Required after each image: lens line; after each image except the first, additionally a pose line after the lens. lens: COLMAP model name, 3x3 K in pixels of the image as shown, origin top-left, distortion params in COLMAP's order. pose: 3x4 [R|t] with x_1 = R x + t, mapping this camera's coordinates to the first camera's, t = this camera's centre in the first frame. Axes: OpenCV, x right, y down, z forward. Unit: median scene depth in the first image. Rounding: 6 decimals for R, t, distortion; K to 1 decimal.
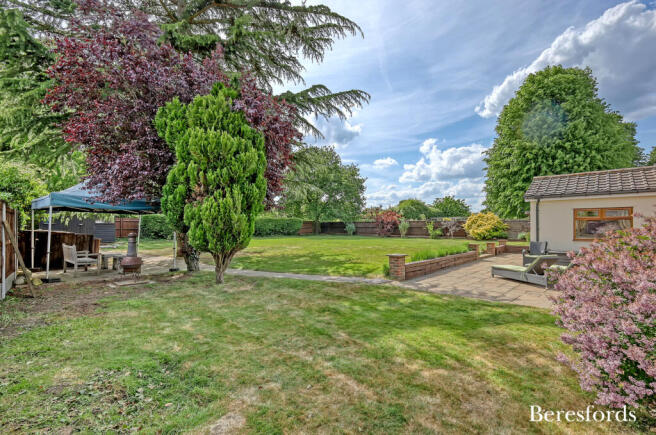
lens RADIAL K [[288.6, 0, 328.0], [0, 288.6, 217.5], [0, 0, 1]] dist [0.022150, 0.000065]
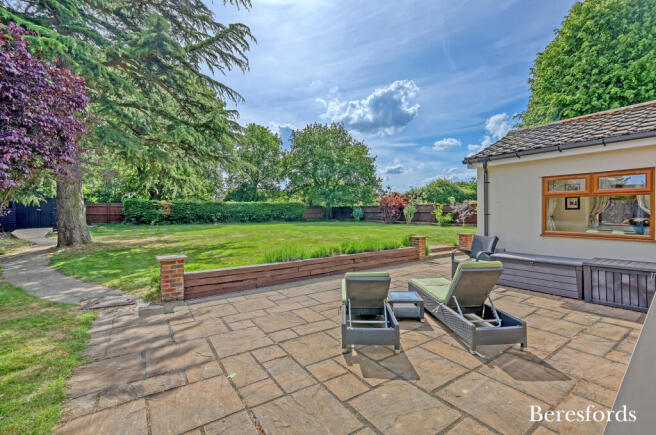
lens RADIAL K [[282.5, 0, 328.4], [0, 282.5, 211.4], [0, 0, 1]] dist [0.000119, -0.000278]
pose [[0.978456, -0.002885, -0.206437, 0.213930], [0.009046, 0.999541, 0.028906, 0.005817], [0.206259, -0.030151, 0.978033, 0.155108]]
